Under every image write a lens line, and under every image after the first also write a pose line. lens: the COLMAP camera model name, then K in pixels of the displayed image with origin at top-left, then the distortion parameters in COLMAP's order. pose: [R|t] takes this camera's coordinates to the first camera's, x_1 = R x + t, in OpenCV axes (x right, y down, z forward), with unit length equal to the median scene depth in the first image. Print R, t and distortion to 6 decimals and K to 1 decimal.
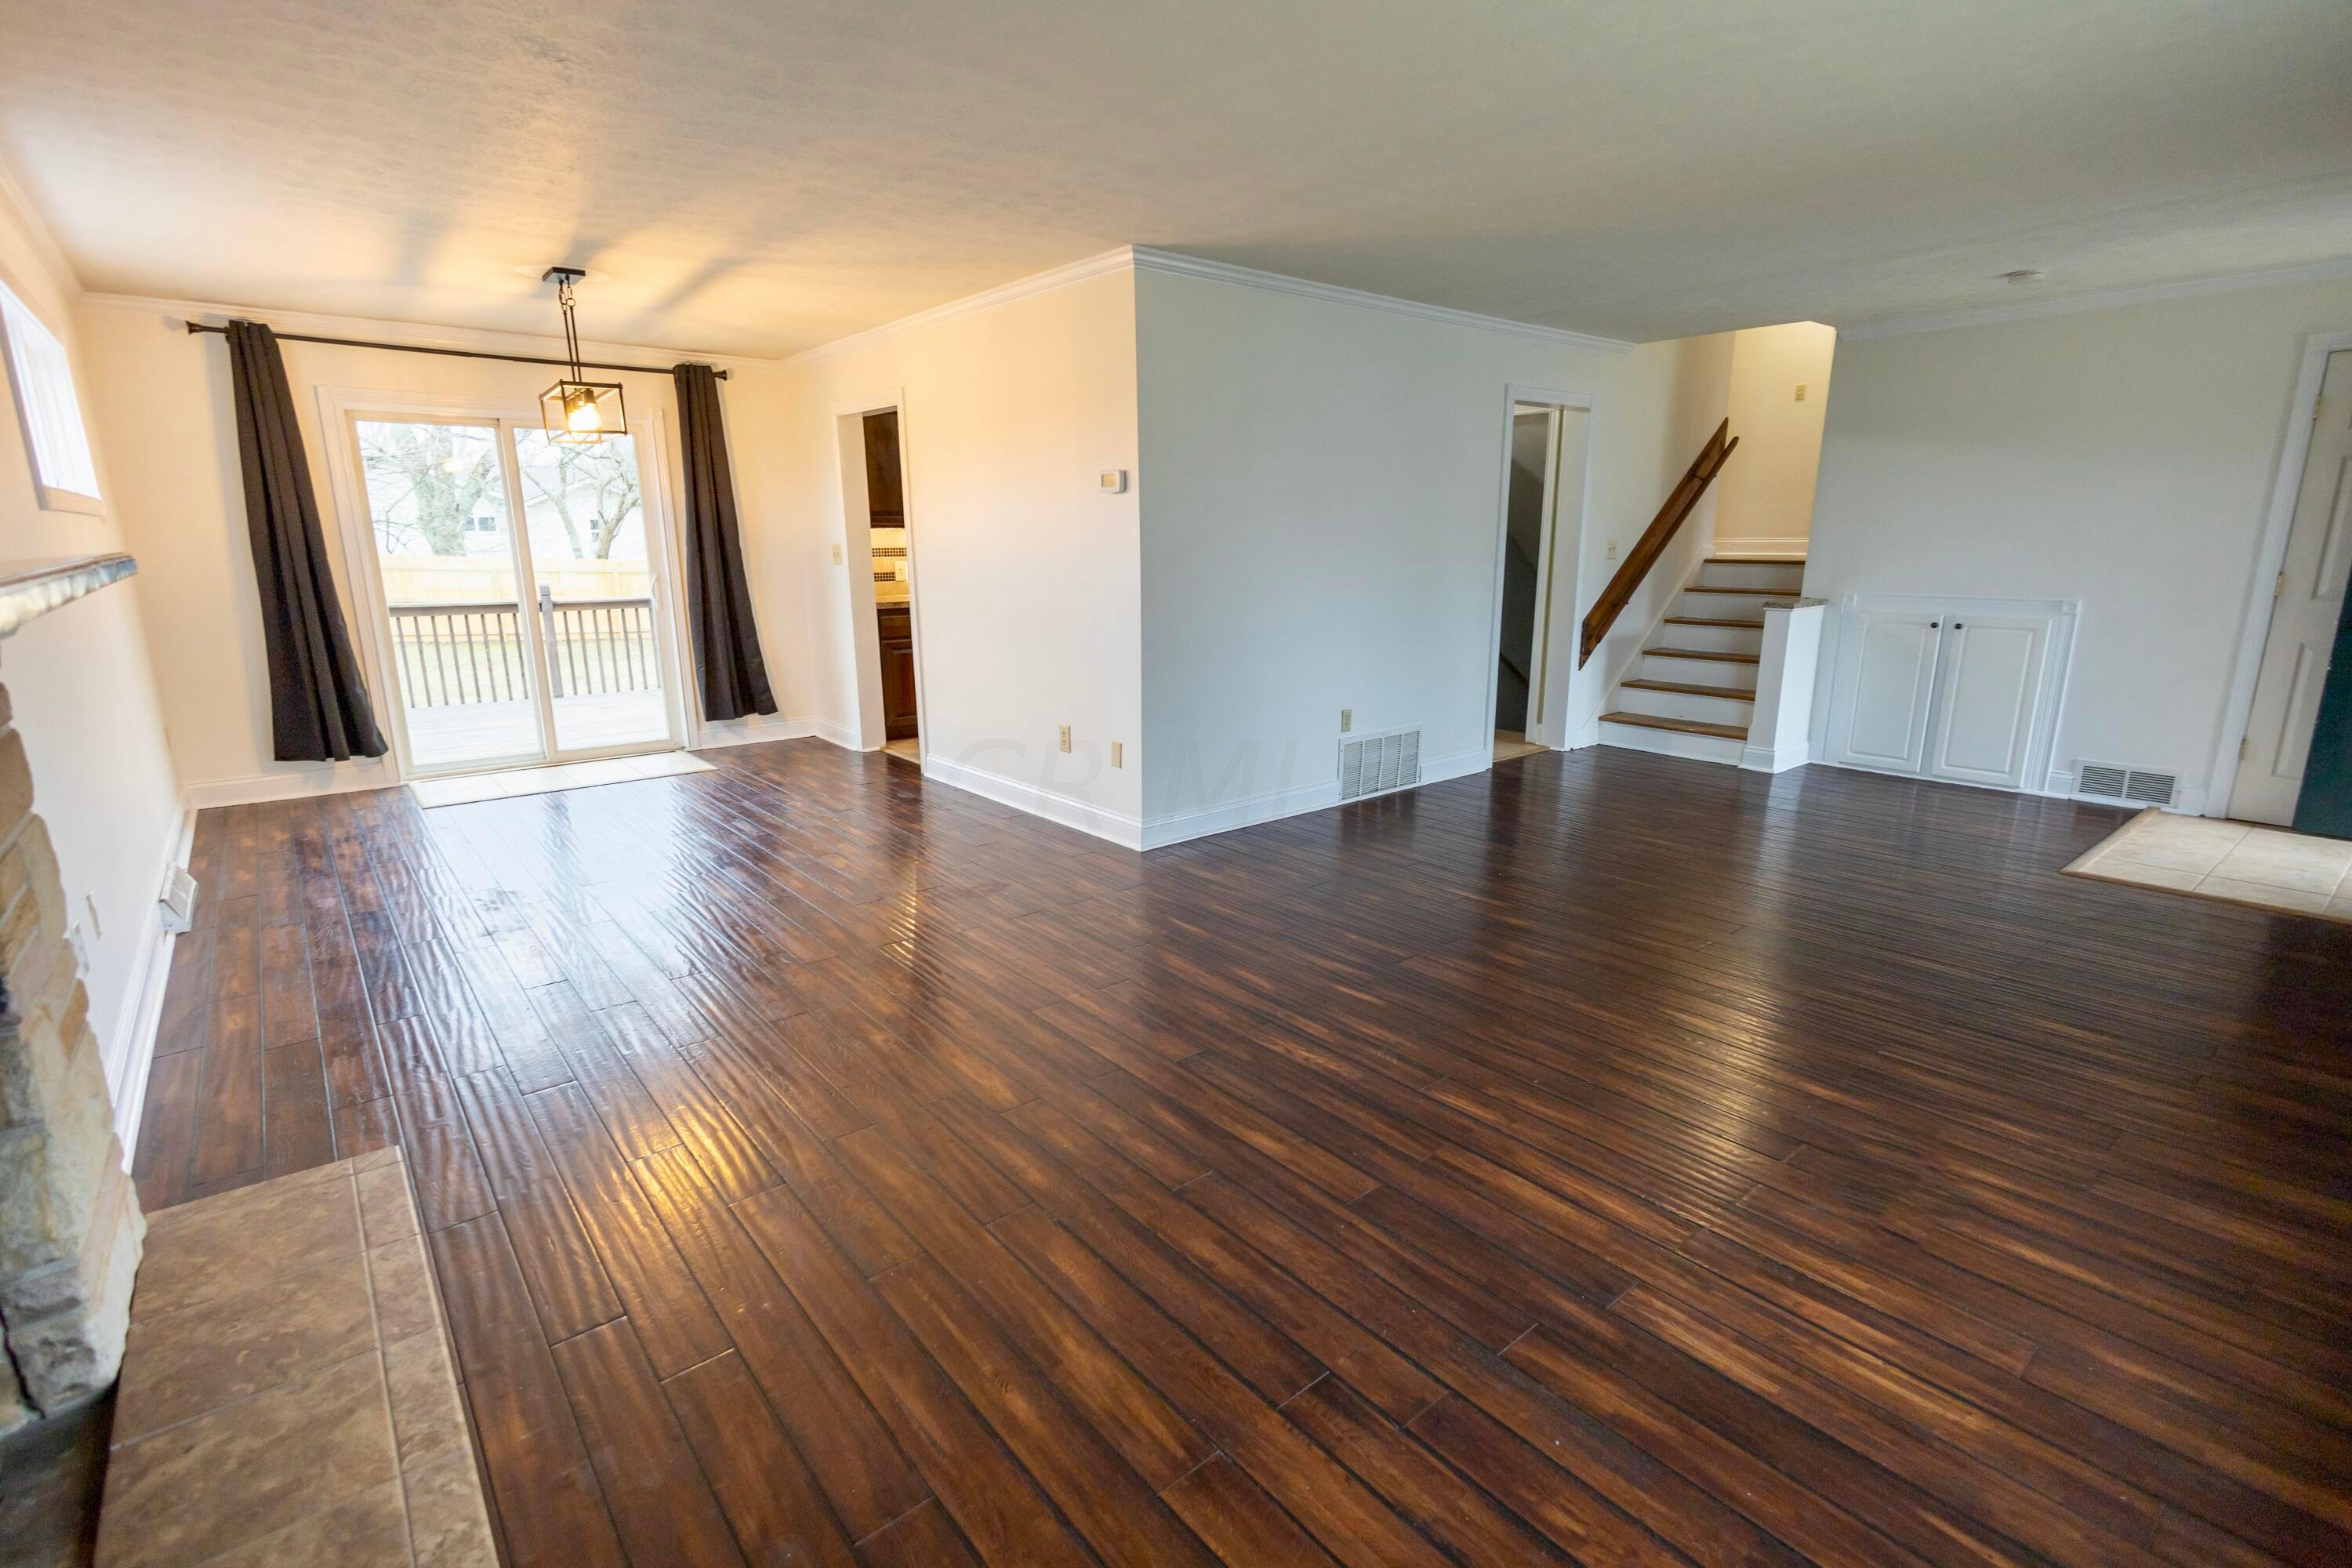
lens RADIAL K [[1082.9, 0, 1181.2], [0, 1082.9, 790.0], [0, 0, 1]] dist [0.004880, -0.000219]
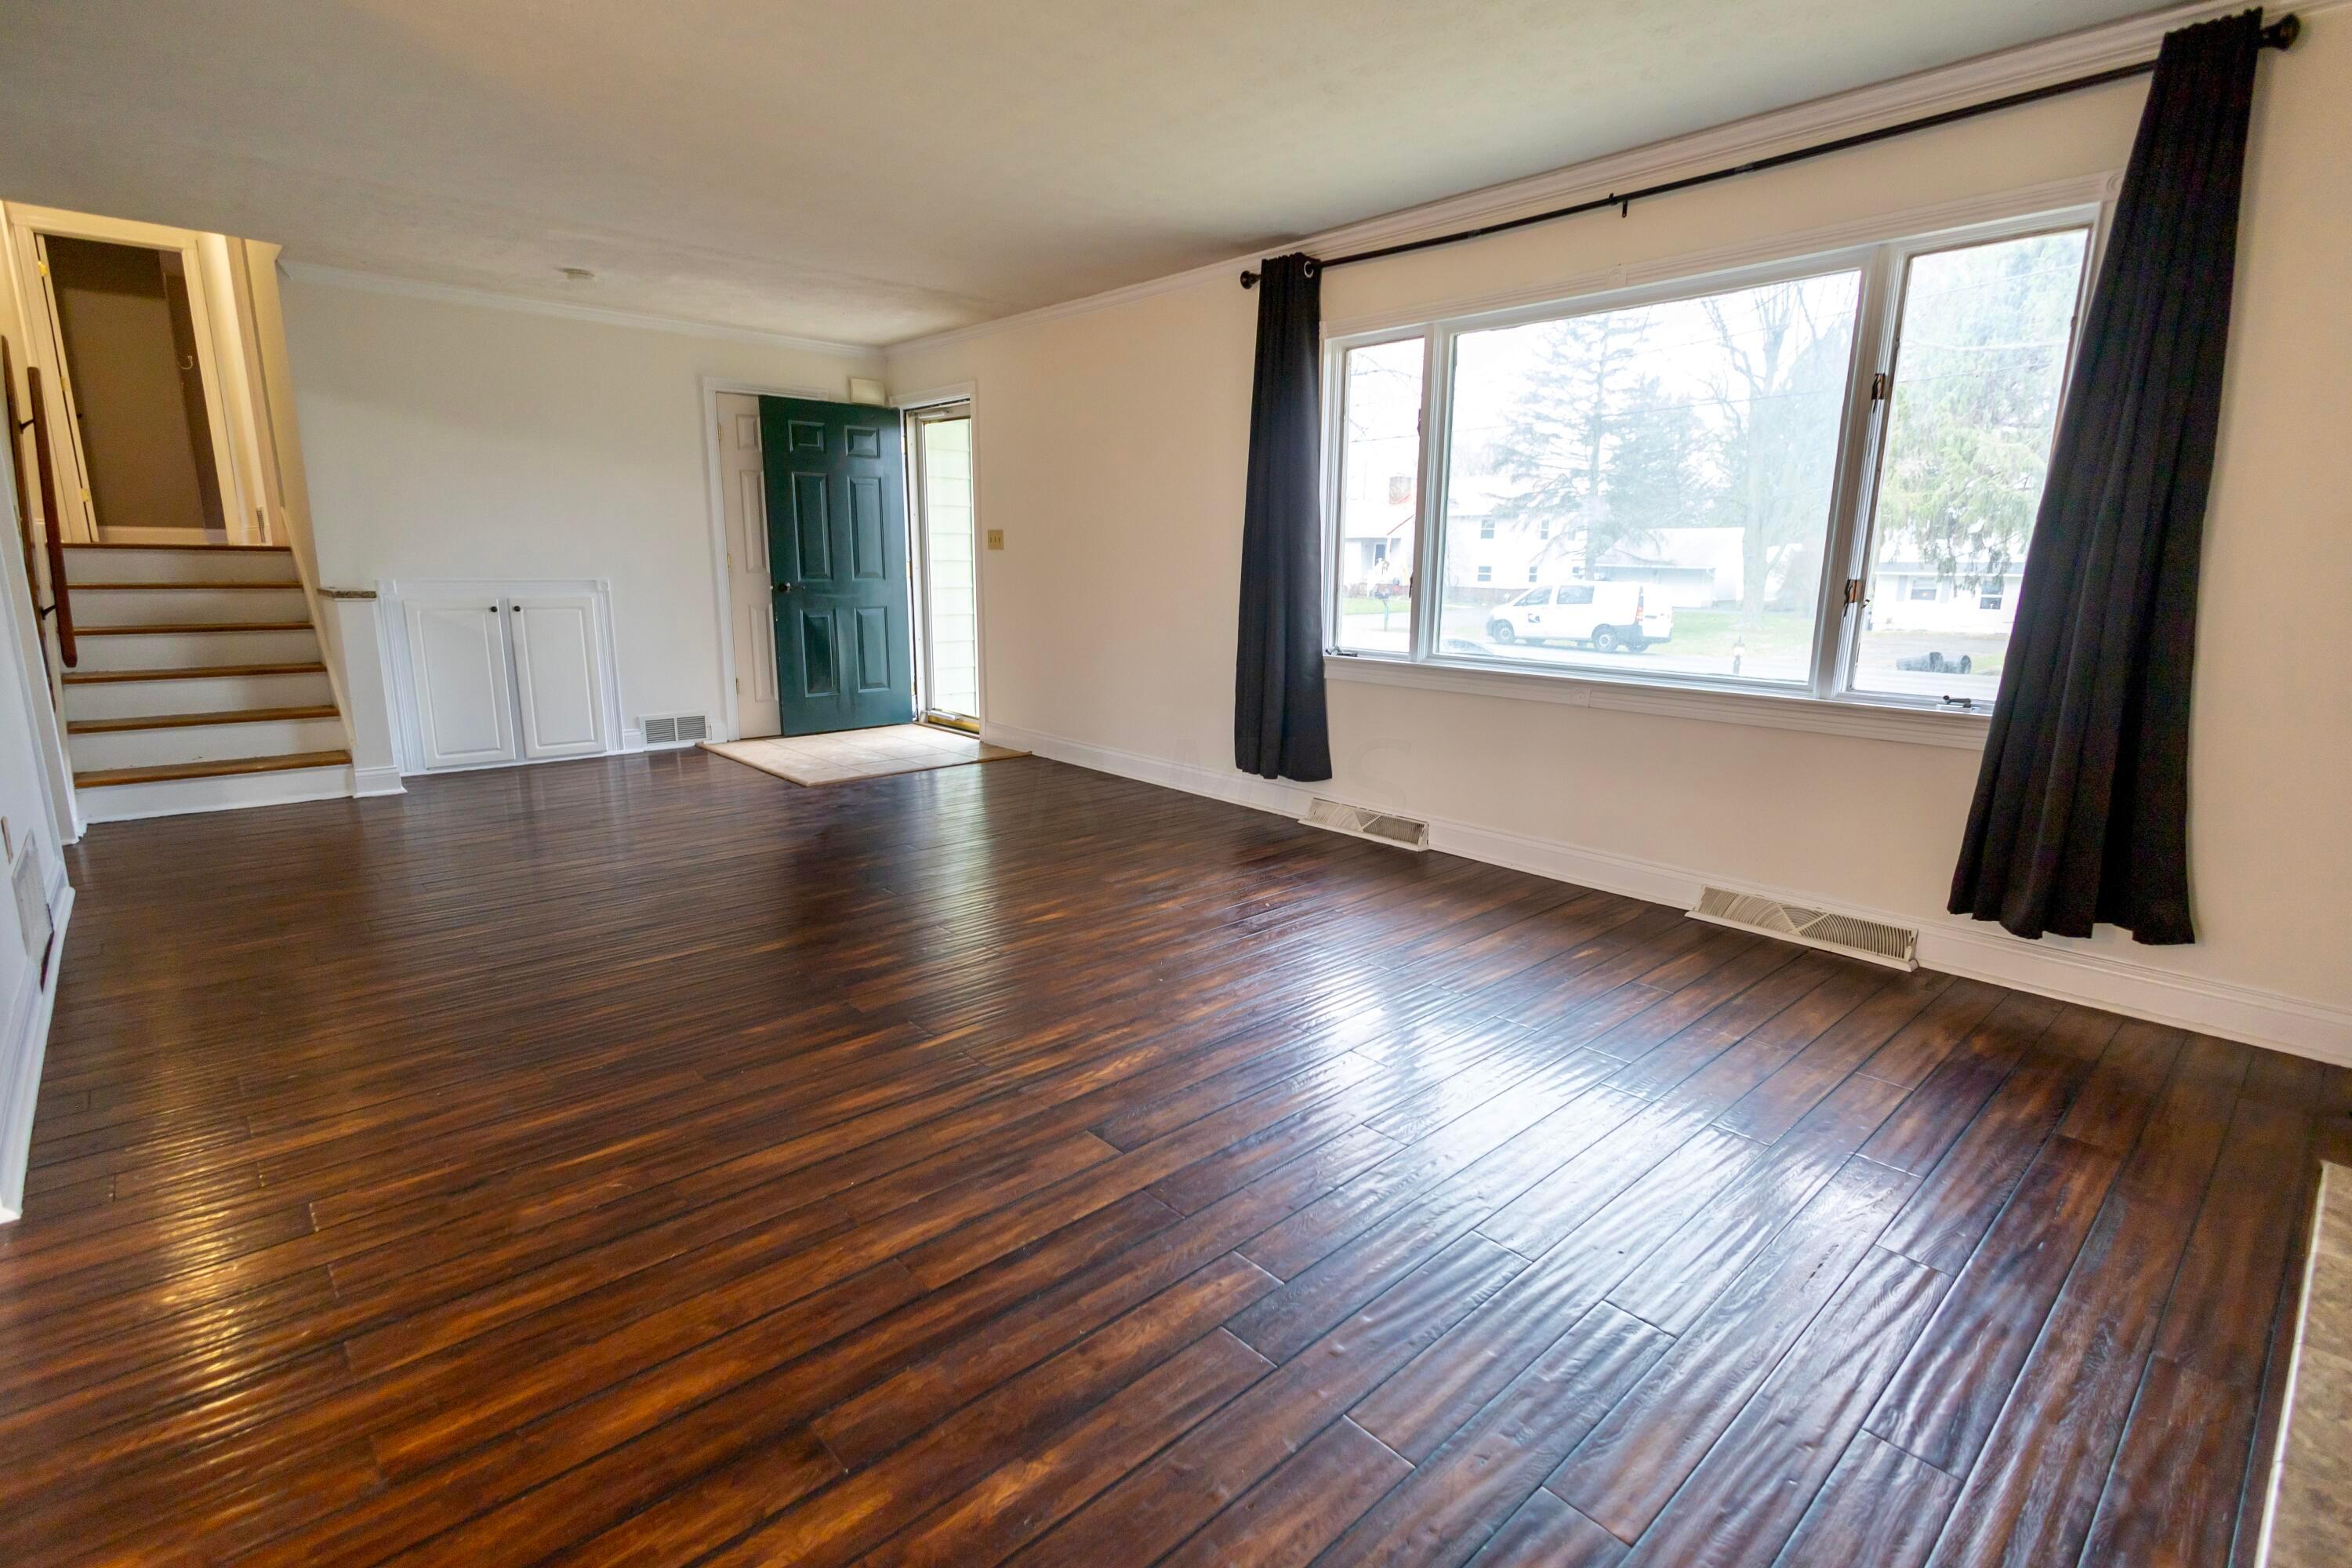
lens RADIAL K [[1102.5, 0, 1175.7], [0, 1102.5, 787.2], [0, 0, 1]] dist [0.008428, -0.000098]
pose [[-0.046567, -0.201207, 0.978441, -0.492372], [0.218351, 0.953766, 0.206524, -0.100458], [-0.974759, 0.223261, -0.000480, 0.621535]]
